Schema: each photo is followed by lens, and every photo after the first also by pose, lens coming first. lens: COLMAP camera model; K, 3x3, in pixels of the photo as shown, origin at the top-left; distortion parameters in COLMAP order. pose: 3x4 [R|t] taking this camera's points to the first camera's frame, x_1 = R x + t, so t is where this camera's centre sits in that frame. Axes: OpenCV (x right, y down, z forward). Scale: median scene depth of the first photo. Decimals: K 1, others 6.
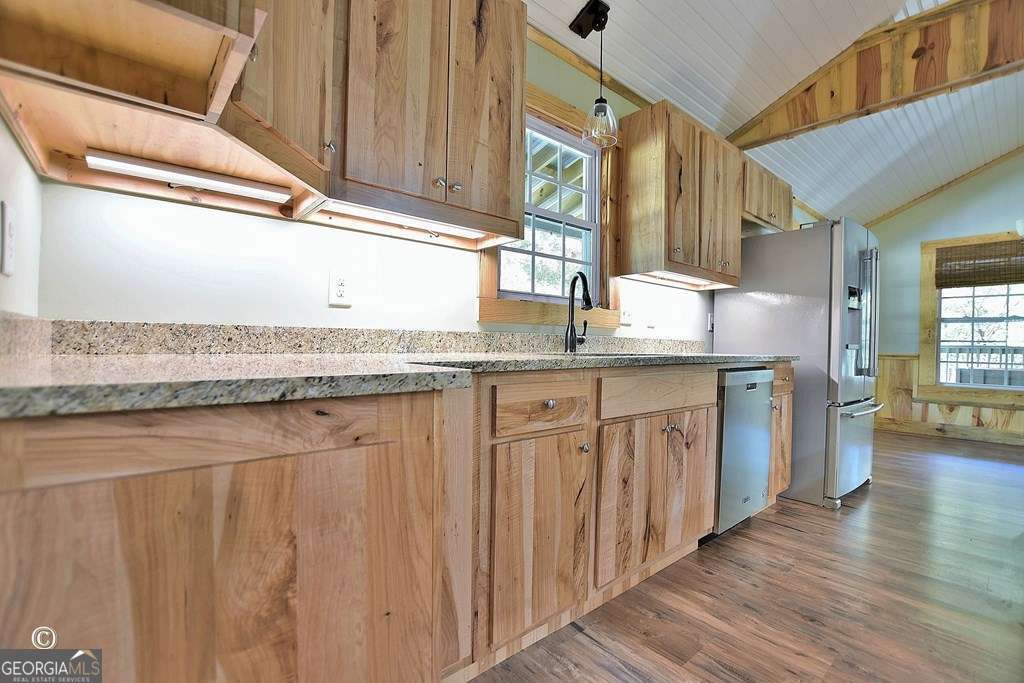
lens RADIAL K [[454.0, 0, 520.9], [0, 454.0, 346.6], [0, 0, 1]] dist [-0.018524, 0.000940]
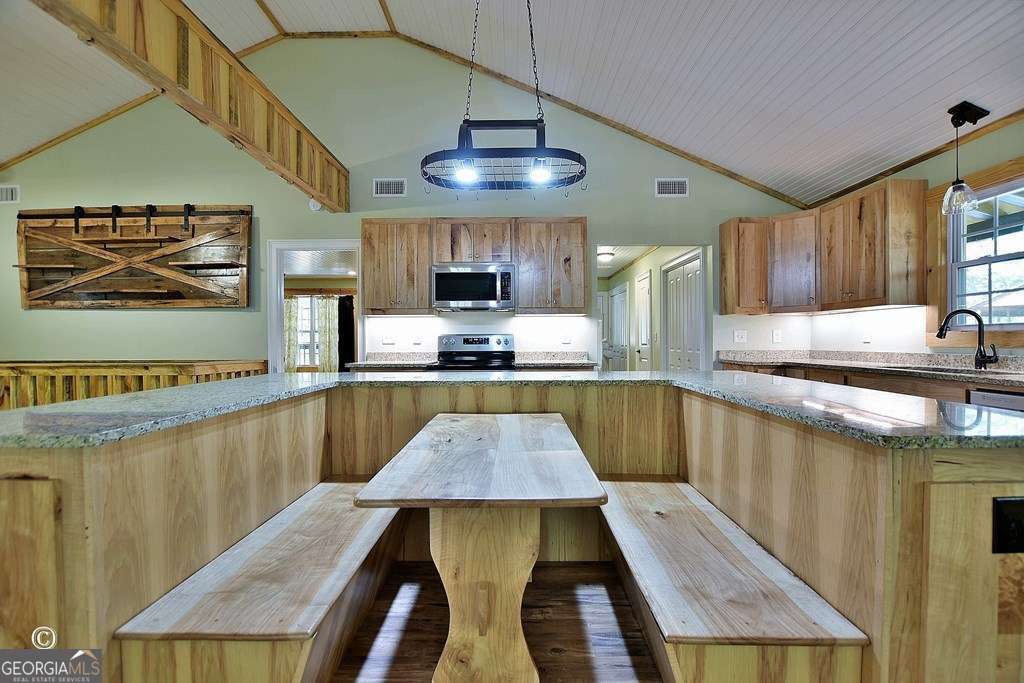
lens RADIAL K [[454.0, 0, 513.7], [0, 454.0, 345.0], [0, 0, 1]] dist [-0.018524, 0.000940]
pose [[-0.661353, -0.005354, -0.750056, 2.078825], [-0.009945, 0.999949, 0.001632, -0.047123], [0.750009, 0.008539, -0.661373, 0.906483]]
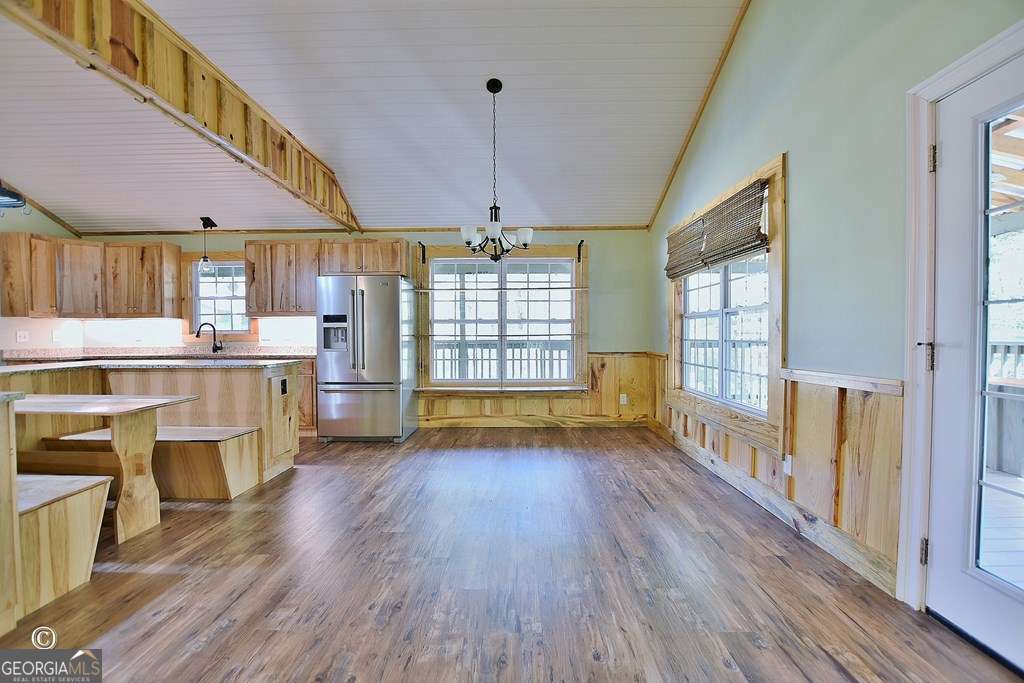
lens RADIAL K [[454.0, 0, 512.8], [0, 454.0, 341.9], [0, 0, 1]] dist [-0.018524, 0.000940]
pose [[0.745695, -0.011677, -0.666185, 3.286186], [0.016685, 0.999860, 0.001150, -0.026818], [0.666079, -0.011973, 0.745786, 0.245652]]
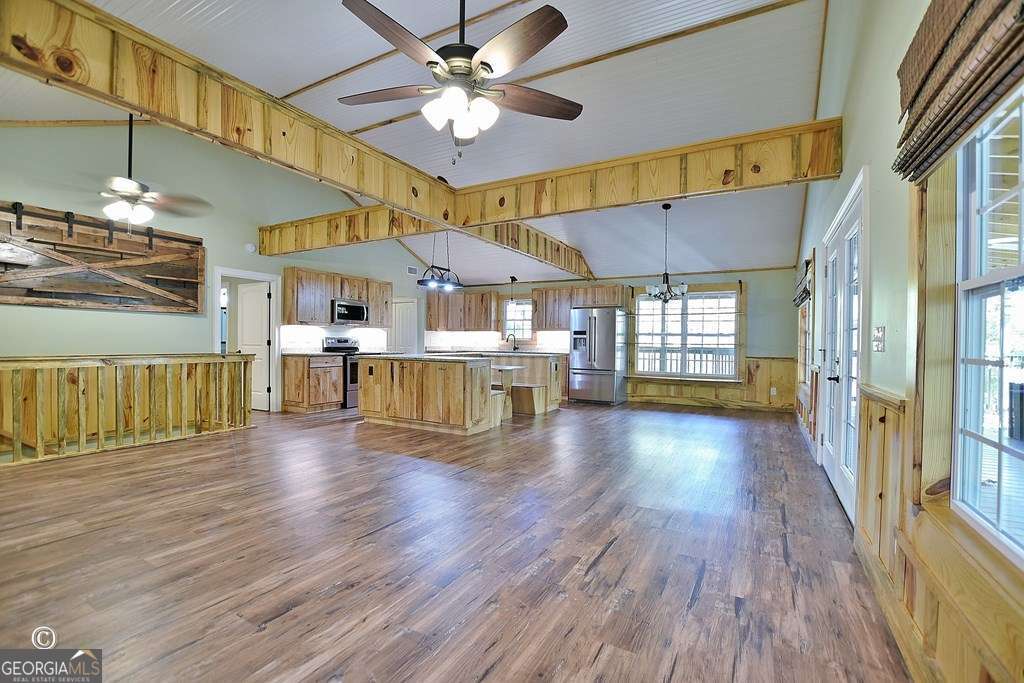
lens RADIAL K [[454.0, 0, 512.2], [0, 454.0, 340.8], [0, 0, 1]] dist [-0.018524, 0.000940]
pose [[0.335514, -0.014831, -0.941918, 4.767444], [-0.008535, 0.999787, -0.018782, -0.001980], [0.941996, 0.014341, 0.335316, -0.604990]]
